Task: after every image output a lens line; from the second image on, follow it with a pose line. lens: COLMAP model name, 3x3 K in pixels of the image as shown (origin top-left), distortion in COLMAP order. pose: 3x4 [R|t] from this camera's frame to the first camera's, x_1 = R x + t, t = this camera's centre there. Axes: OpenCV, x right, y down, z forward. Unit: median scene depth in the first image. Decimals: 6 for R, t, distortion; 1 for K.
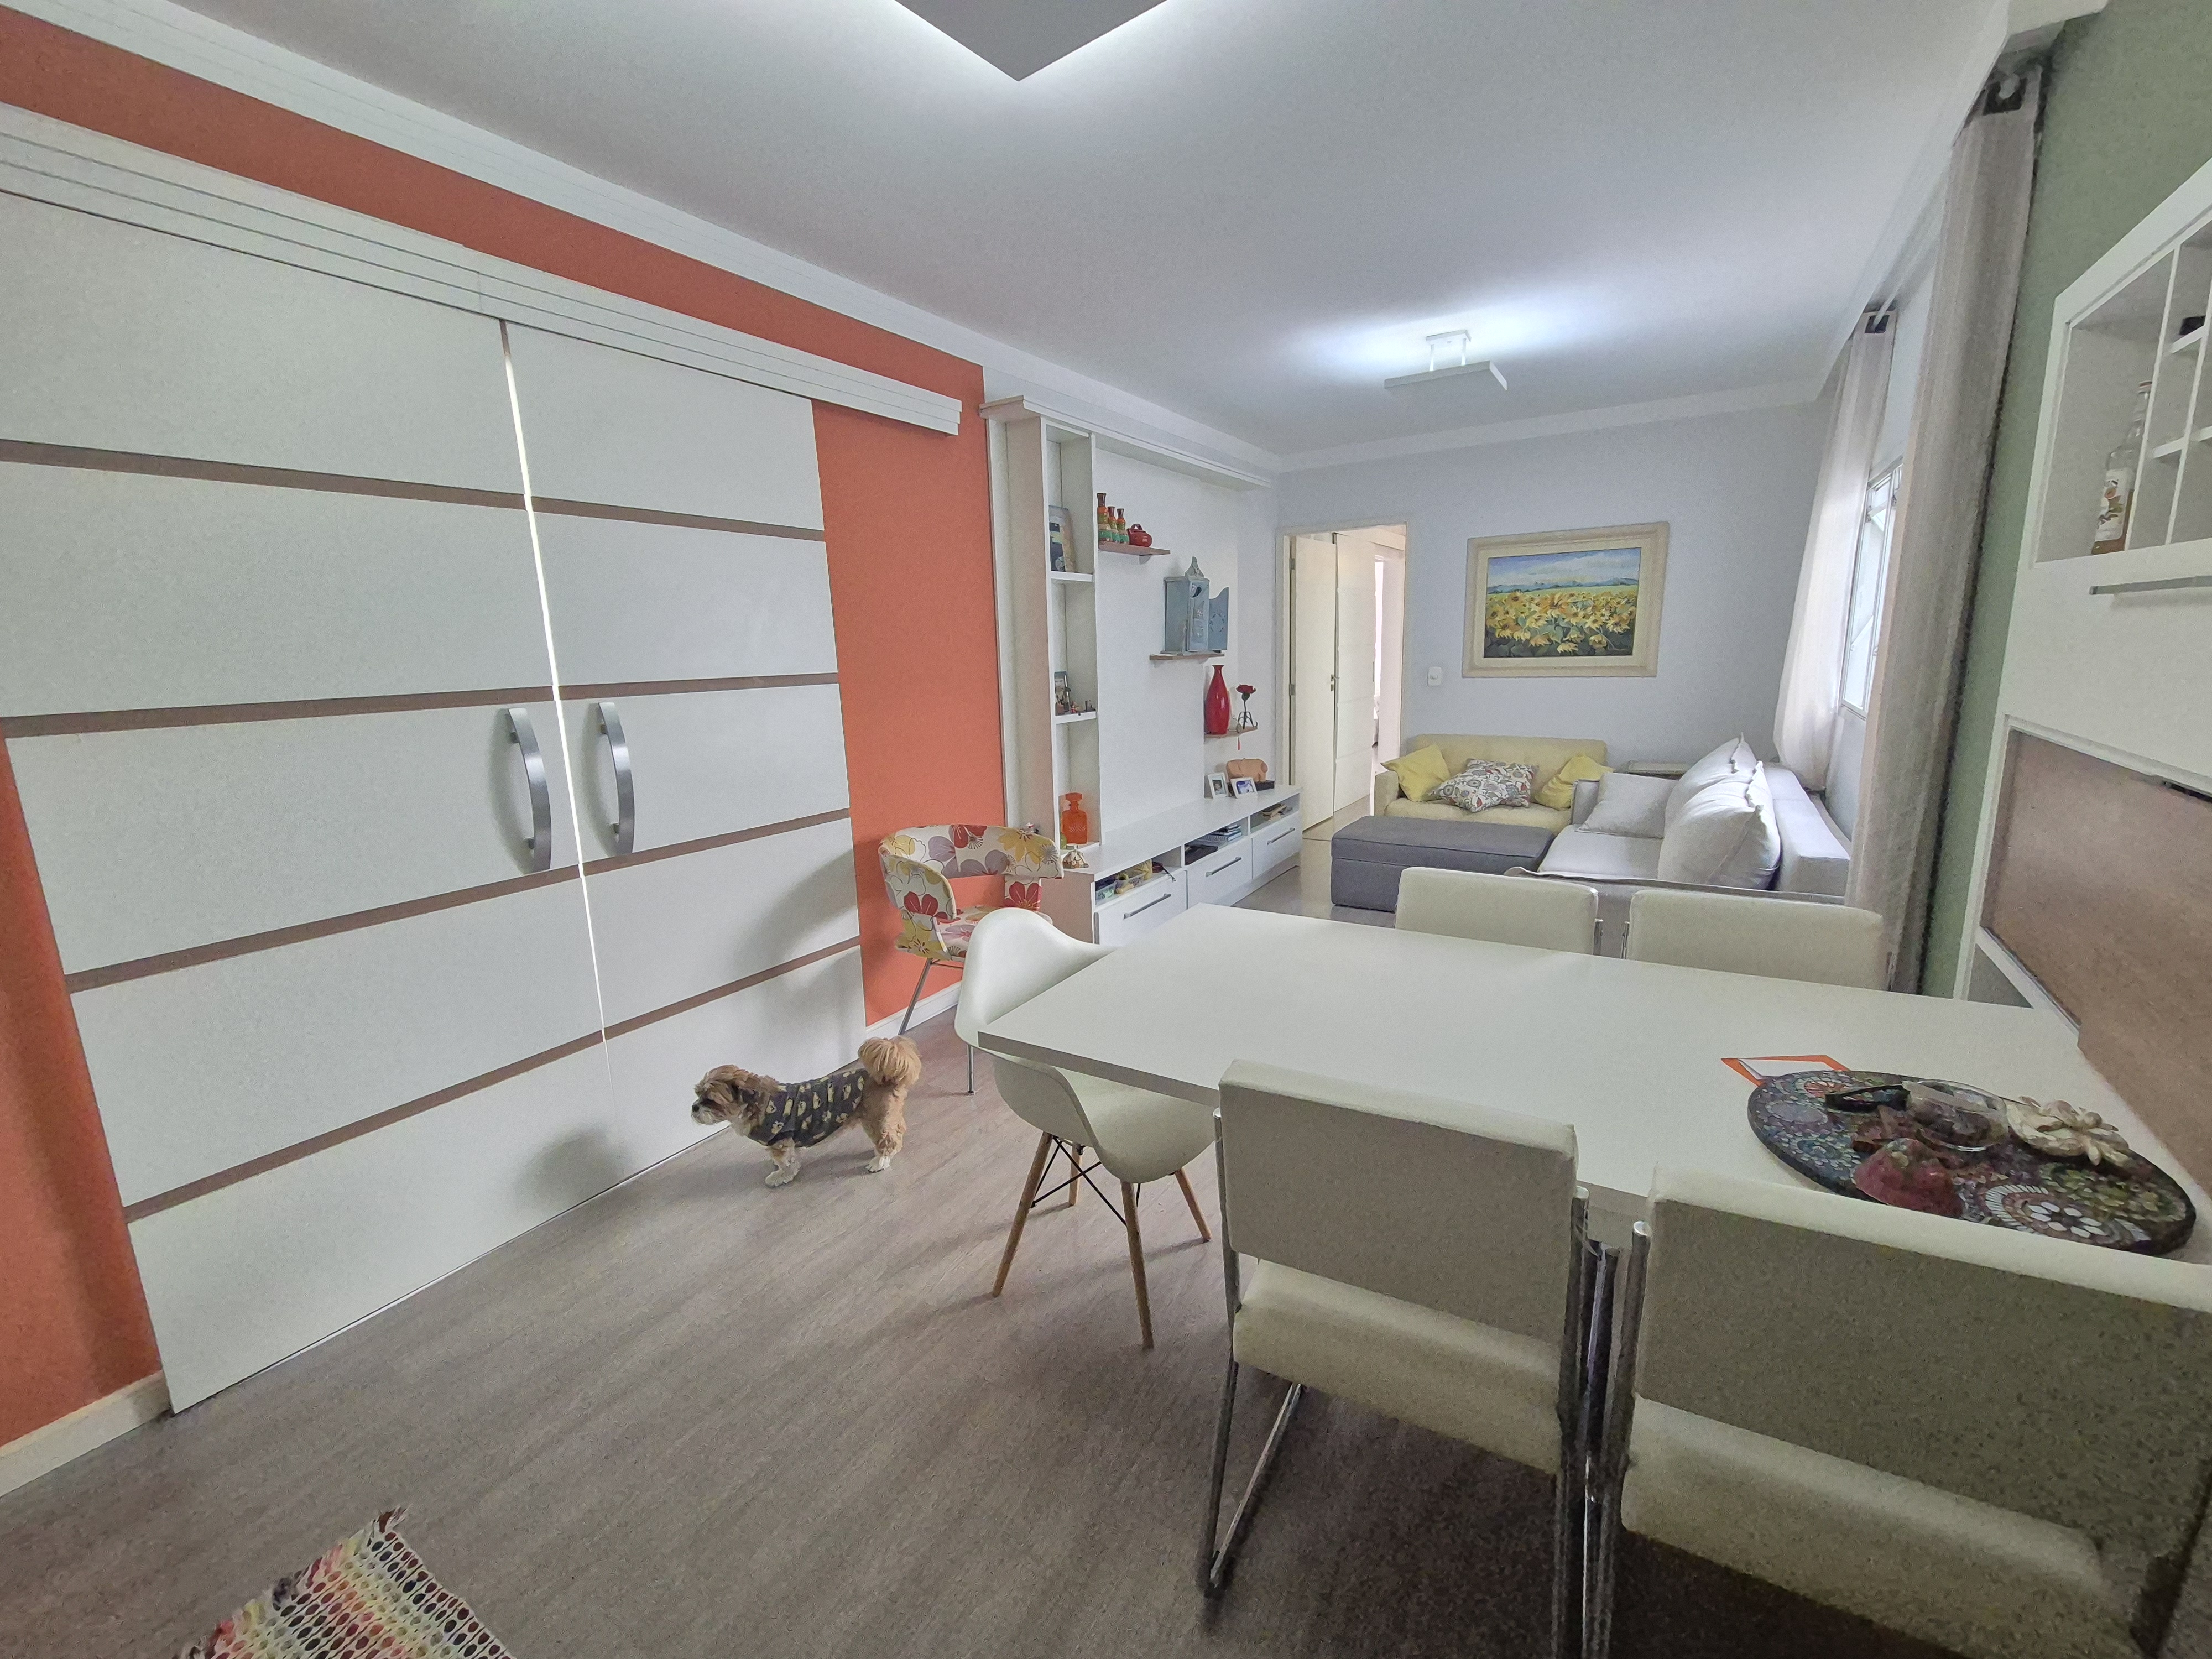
lens RADIAL K [[906.6, 0, 1107.5], [0, 906.6, 814.0], [0, 0, 1]] dist [0.001729, -0.000823]
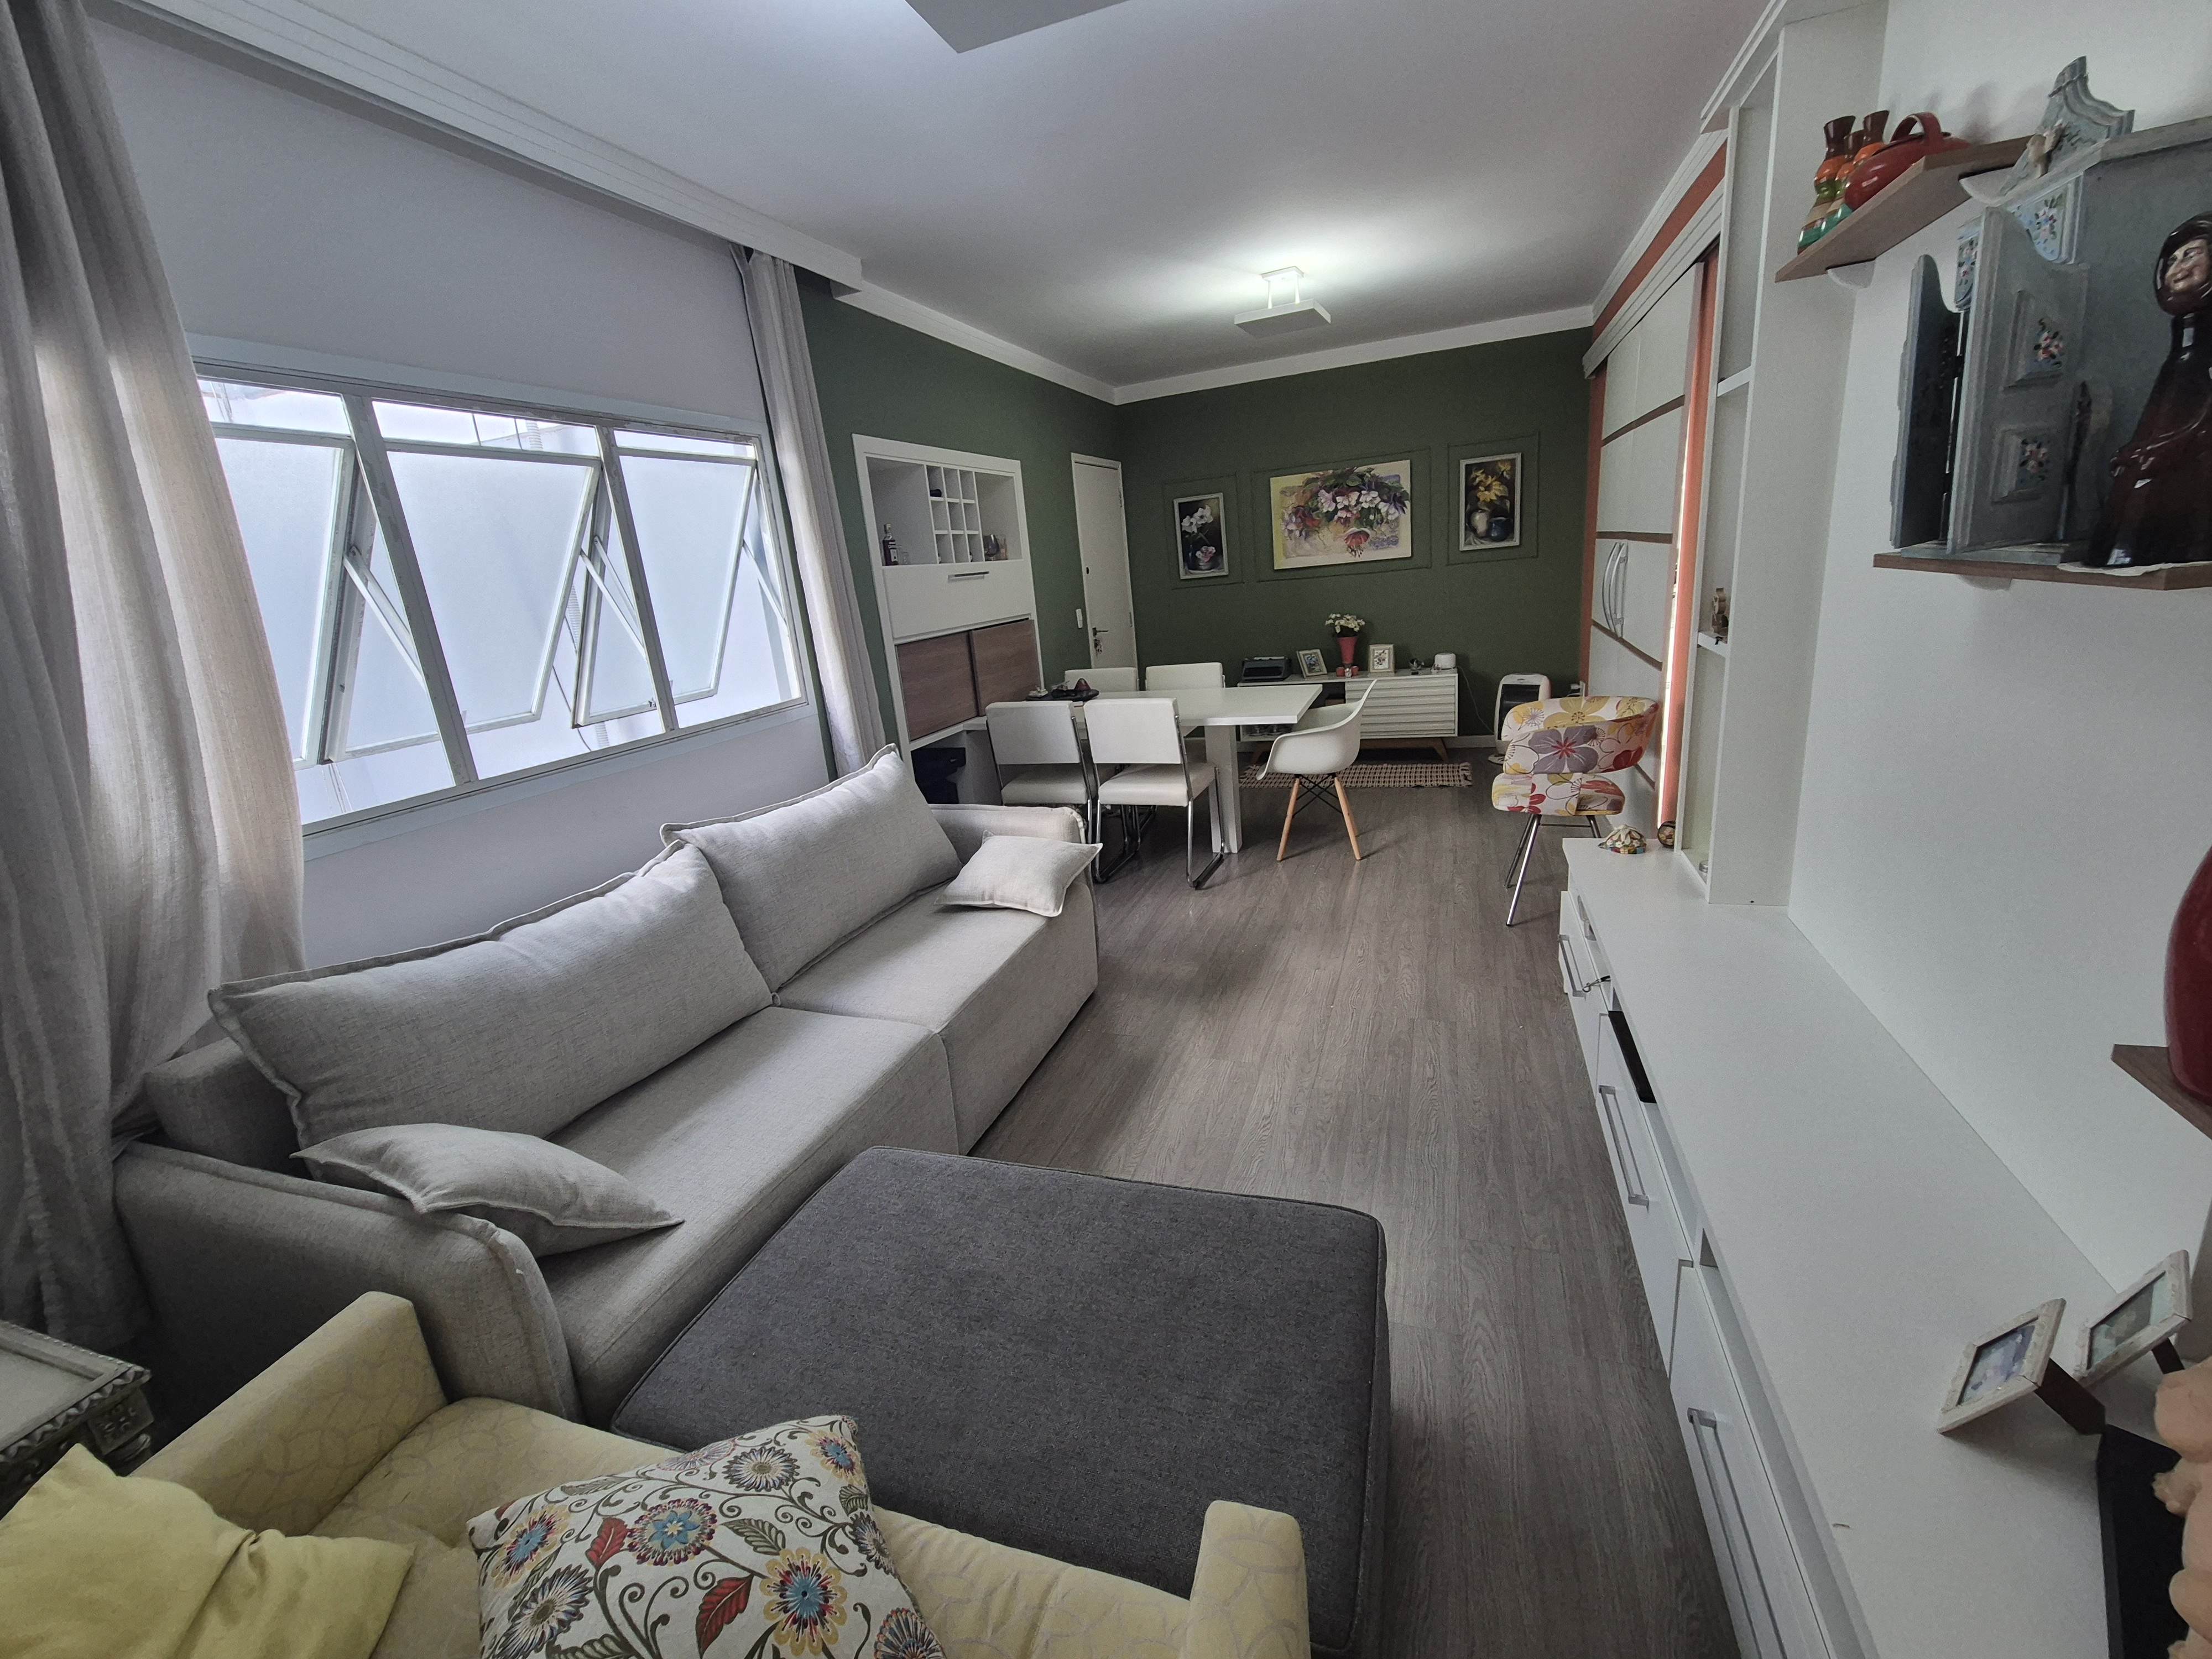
lens RADIAL K [[912.1, 0, 1106.2], [0, 912.1, 811.4], [0, 0, 1]] dist [-0.000017, -0.000205]
pose [[-0.969438, 0.173830, -0.173127, 0.482995], [0.082304, 0.895209, 0.437981, -0.319126], [0.231119, 0.410346, -0.882157, 1.582163]]
